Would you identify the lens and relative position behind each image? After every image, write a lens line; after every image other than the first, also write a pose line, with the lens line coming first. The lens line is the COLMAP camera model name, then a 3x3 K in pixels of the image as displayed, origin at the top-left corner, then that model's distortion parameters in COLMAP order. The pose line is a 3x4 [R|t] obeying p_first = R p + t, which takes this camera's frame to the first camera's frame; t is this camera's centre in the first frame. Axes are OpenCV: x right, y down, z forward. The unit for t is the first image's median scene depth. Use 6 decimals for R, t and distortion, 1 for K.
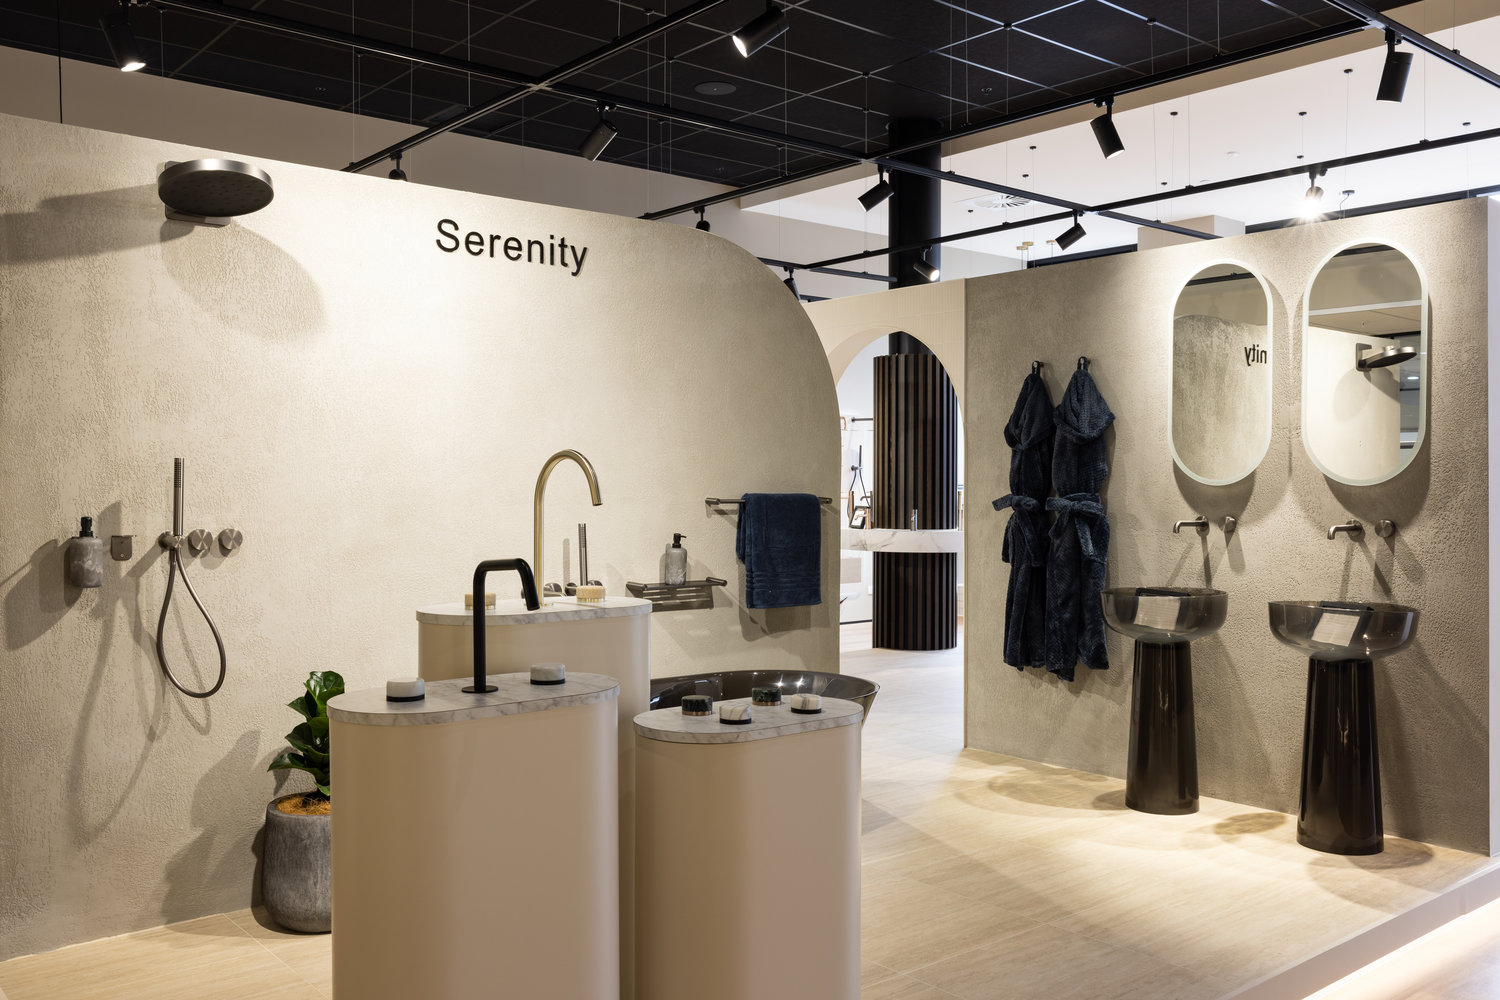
lens RADIAL K [[1240.9, 0, 750.8], [0, 1240.9, 500.5], [0, 0, 1]] dist [-0.014468, 0.023022]
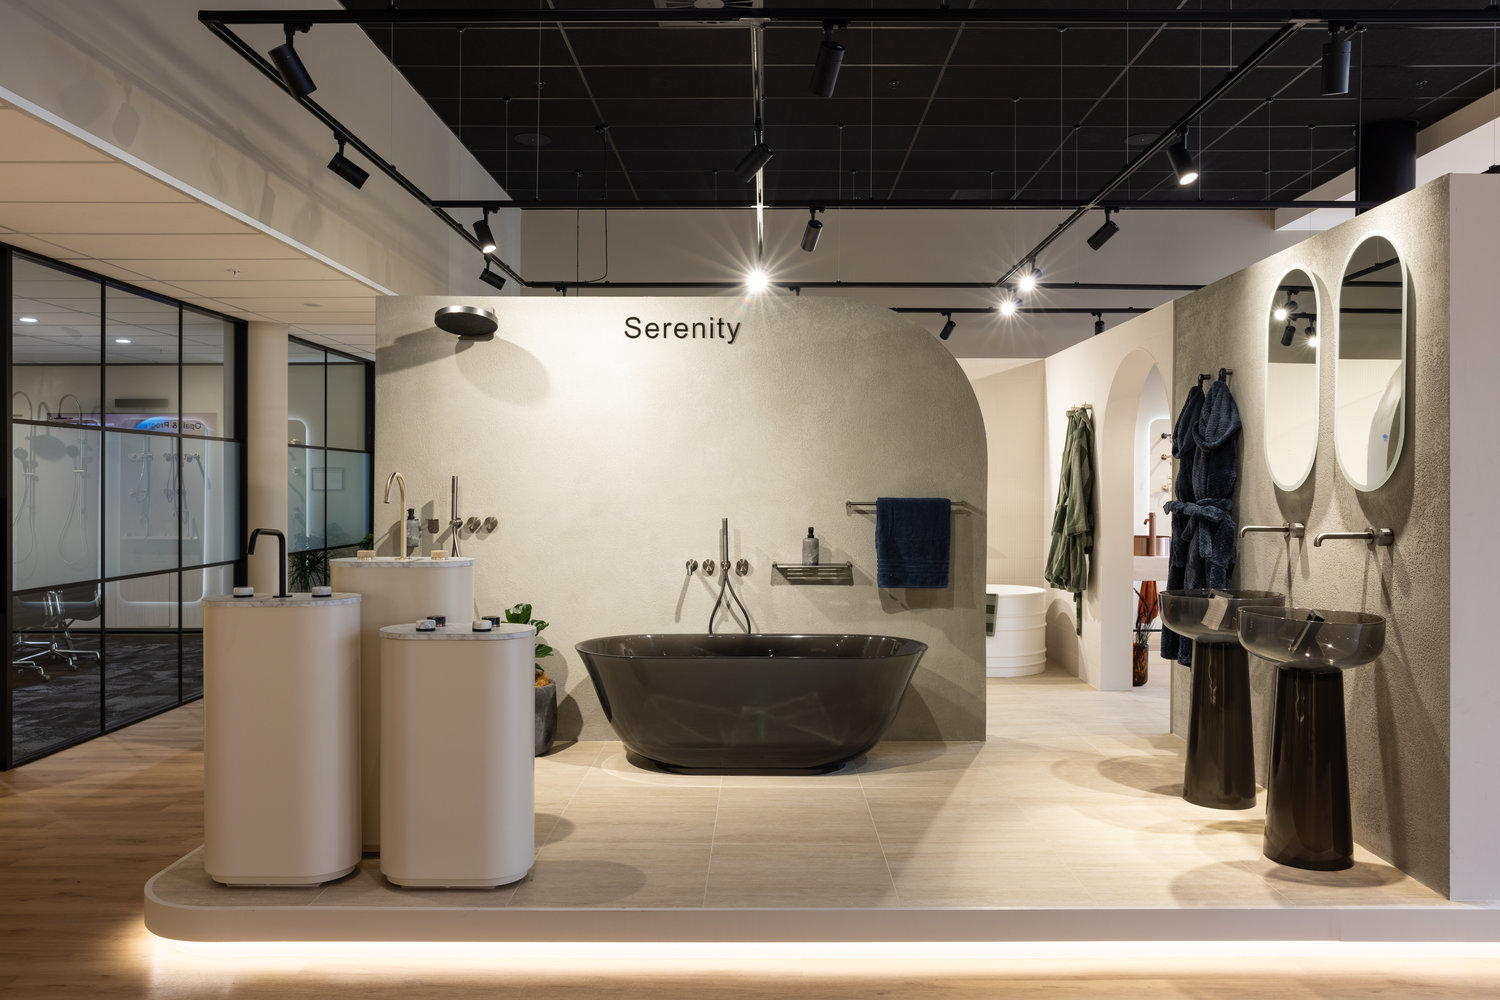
lens RADIAL K [[1032.2, 0, 735.0], [0, 1032.2, 503.2], [0, 0, 1]] dist [-0.013005, 0.002261]
pose [[0.784447, 0.006979, -0.620156, 0.612897], [-0.007524, 0.999970, 0.001736, -0.000781], [0.620150, 0.003304, 0.784476, 0.078669]]
